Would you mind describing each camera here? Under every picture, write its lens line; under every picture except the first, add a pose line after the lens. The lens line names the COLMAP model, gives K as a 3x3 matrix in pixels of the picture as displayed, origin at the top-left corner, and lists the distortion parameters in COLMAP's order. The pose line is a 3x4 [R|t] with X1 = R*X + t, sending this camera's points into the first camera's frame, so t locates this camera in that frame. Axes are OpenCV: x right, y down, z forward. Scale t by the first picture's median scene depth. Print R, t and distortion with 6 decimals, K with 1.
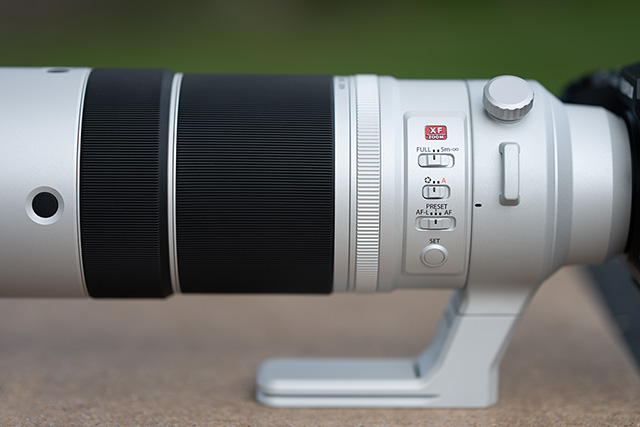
lens RADIAL K [[2219.6, 0, 320.0], [0, 2219.6, 213.5], [0, 0, 1]] dist [0.029163, 0.057394]
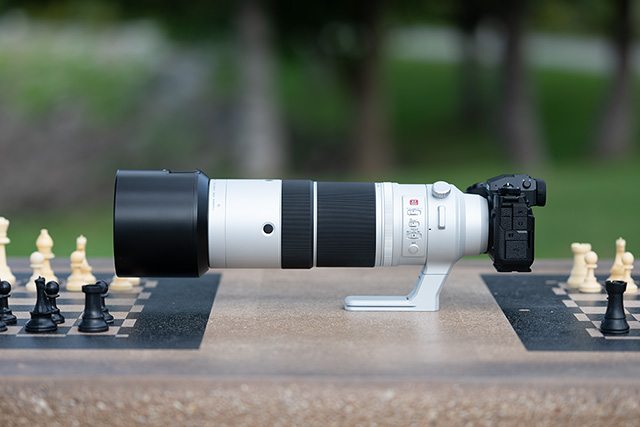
lens RADIAL K [[1558.3, 0, 320.0], [0, 1558.3, 213.5], [0, 0, 1]] dist [-0.274671, -0.055353]
pose [[0.999879, -0.002286, -0.015395, -0.030718], [0.001253, 0.997770, -0.066733, 0.098868], [0.015514, 0.066705, 0.997652, -0.838982]]
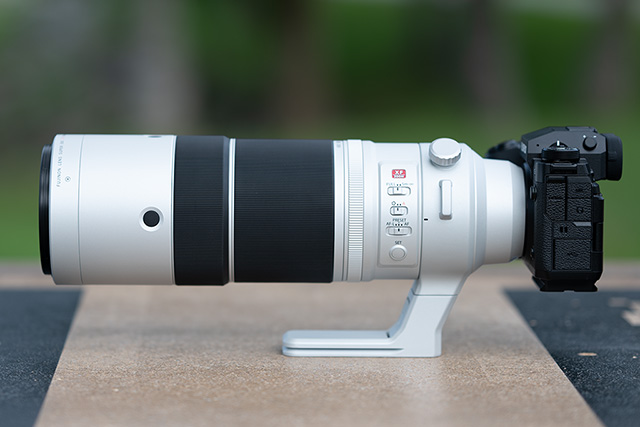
lens RADIAL K [[2219.6, 0, 320.0], [0, 2219.6, 213.5], [0, 0, 1]] dist [0.029163, 0.057394]
pose [[0.999967, -0.002442, 0.007706, -0.015333], [0.002870, 0.998421, -0.056092, 0.077802], [-0.007557, 0.056112, 0.998396, -0.552928]]
